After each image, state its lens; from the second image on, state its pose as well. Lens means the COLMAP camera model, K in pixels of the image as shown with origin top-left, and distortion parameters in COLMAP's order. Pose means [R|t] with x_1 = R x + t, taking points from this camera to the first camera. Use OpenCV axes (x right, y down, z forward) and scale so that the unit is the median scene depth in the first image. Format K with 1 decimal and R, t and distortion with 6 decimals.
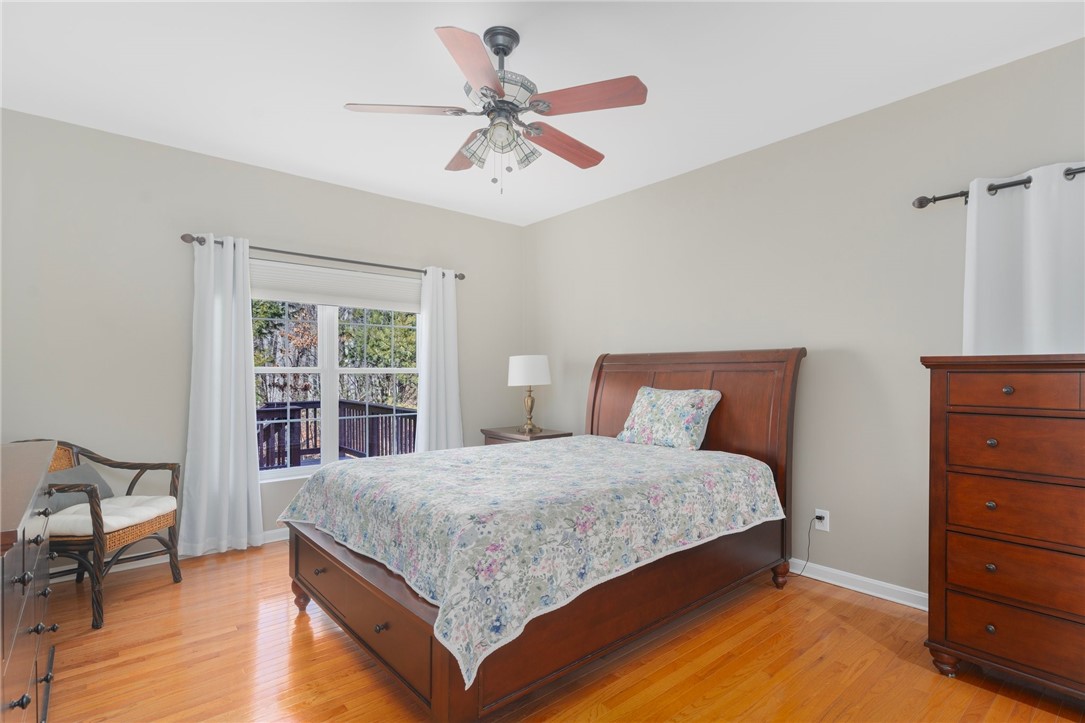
lens RADIAL K [[531.7, 0, 544.6], [0, 531.7, 365.0], [0, 0, 1]] dist [0.000649, 0.002961]
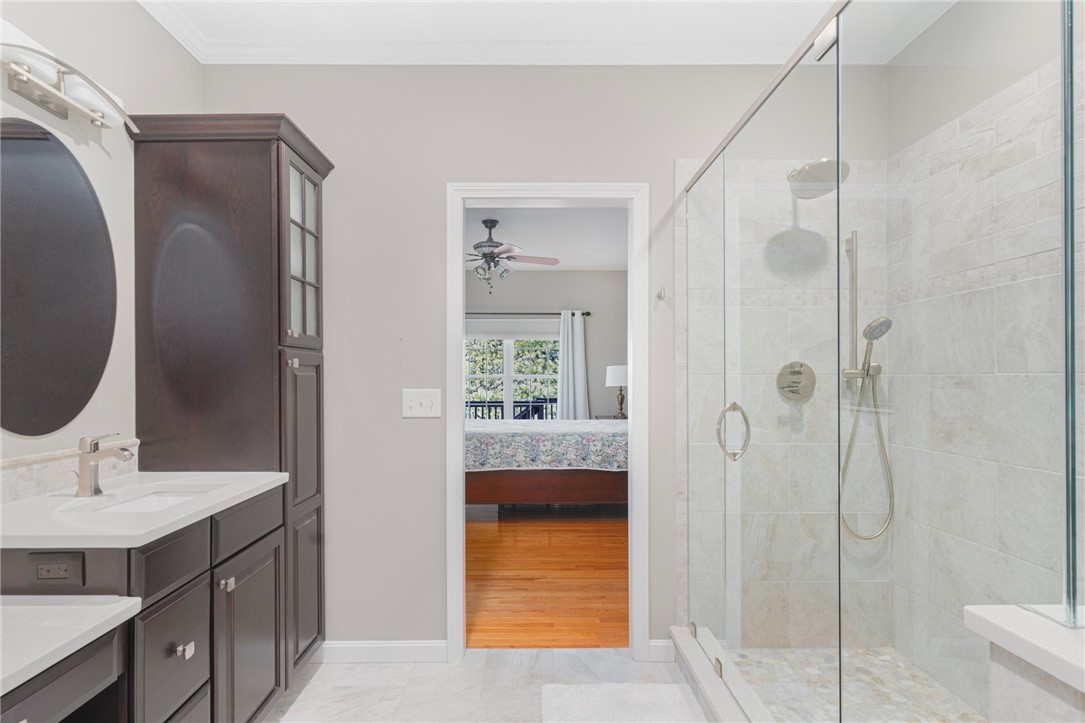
lens RADIAL K [[531.7, 0, 534.7], [0, 531.7, 363.2], [0, 0, 1]] dist [0.000649, 0.002961]
pose [[0.770259, -0.014953, -0.637555, 1.420796], [0.006962, 0.999863, -0.015039, -0.008912], [0.637693, 0.007145, 0.770258, -0.532096]]
